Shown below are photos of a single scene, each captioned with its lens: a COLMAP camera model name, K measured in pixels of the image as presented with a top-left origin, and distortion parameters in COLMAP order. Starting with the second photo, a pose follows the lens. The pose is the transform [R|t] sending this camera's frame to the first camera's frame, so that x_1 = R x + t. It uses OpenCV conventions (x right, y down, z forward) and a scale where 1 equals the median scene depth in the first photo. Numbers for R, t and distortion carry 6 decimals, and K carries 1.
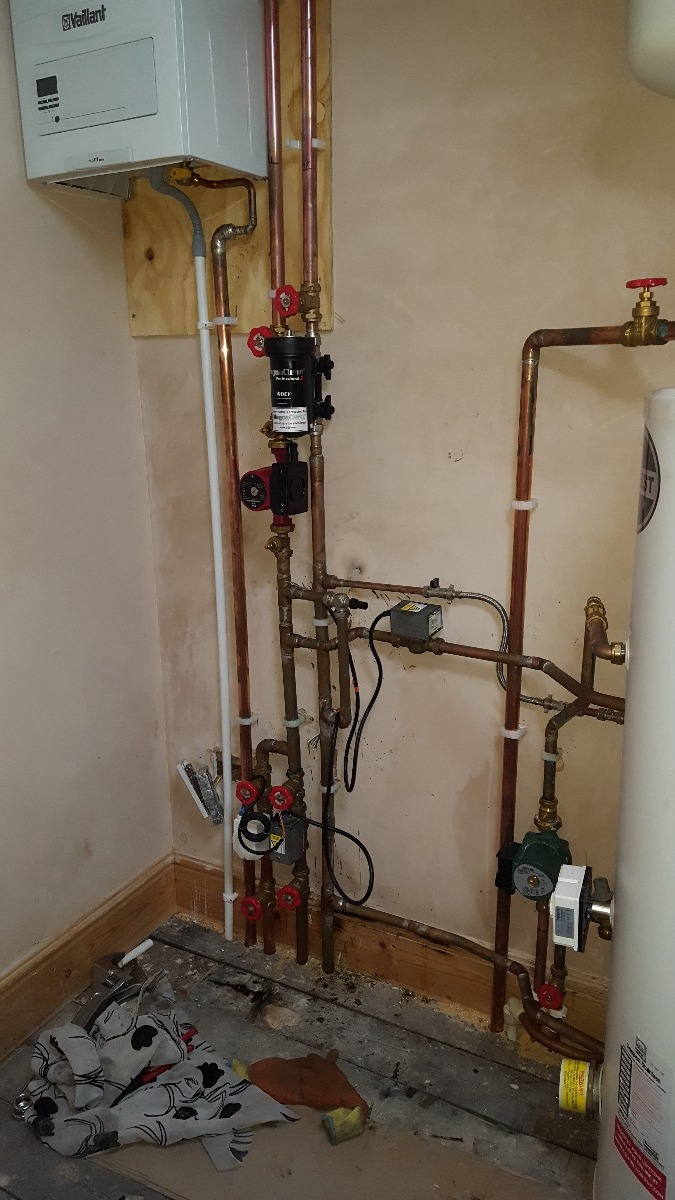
lens RADIAL K [[905.3, 0, 337.5], [0, 905.3, 601.3], [0, 0, 1]] dist [0.002468, -0.006101]
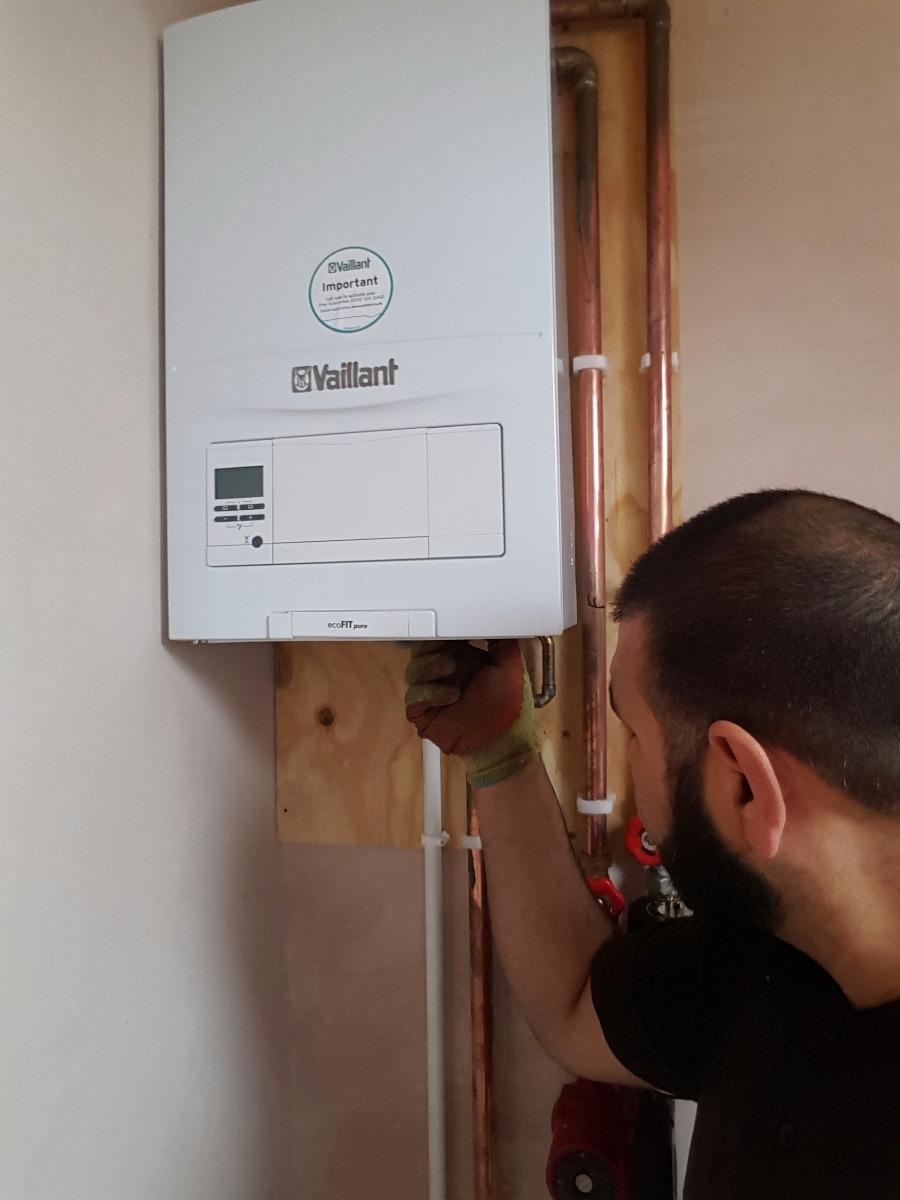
lens RADIAL K [[752.5, 0, 446.7], [0, 752.5, 592.7], [0, 0, 1]] dist [-0.034334, 0.007094]
pose [[0.948842, 0.000489, 0.315751, -0.307266], [0.087370, 0.960547, -0.264038, -0.344113], [-0.303423, 0.278118, 0.911364, 0.528753]]
